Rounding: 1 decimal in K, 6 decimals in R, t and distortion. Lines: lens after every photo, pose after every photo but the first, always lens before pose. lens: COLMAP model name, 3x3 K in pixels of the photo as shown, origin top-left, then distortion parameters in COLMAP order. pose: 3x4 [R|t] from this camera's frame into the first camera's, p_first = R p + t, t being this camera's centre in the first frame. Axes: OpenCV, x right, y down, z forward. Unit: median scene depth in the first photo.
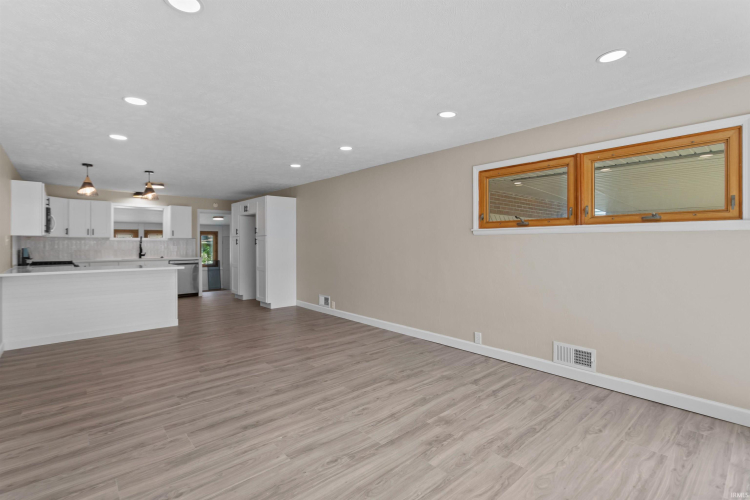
lens RADIAL K [[353.4, 0, 376.3], [0, 353.4, 247.6], [0, 0, 1]] dist [0.003245, 0.002157]
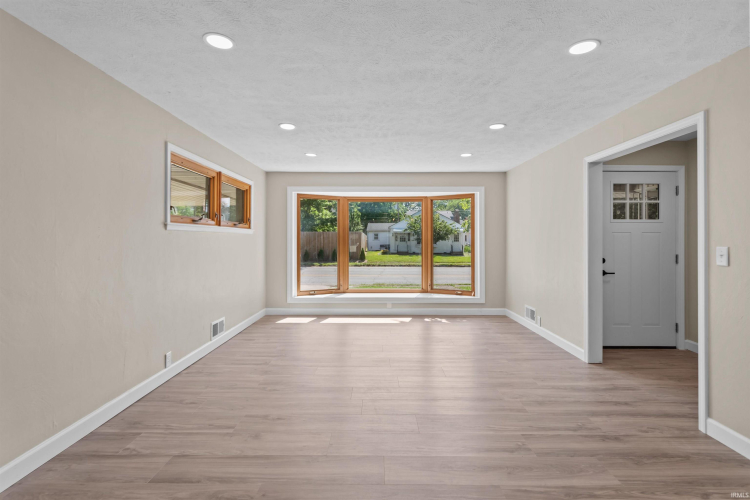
lens RADIAL K [[353.4, 0, 375.7], [0, 353.4, 233.0], [0, 0, 1]] dist [0.003245, 0.002157]
pose [[-0.734857, 0.014599, 0.678065, -0.792467], [0.012743, 0.999889, -0.007718, -0.022328], [-0.678102, 0.002969, -0.734962, 1.672822]]
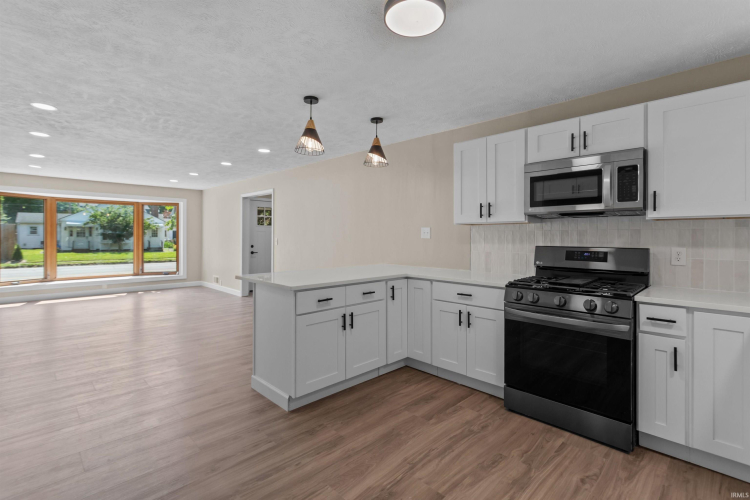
lens RADIAL K [[353.4, 0, 378.0], [0, 353.4, 236.0], [0, 0, 1]] dist [0.003245, 0.002157]
pose [[-0.998840, -0.001405, -0.048139, -1.323831], [-0.002290, 0.999829, 0.018326, -0.044656], [0.048105, 0.018415, -0.998673, 2.769331]]
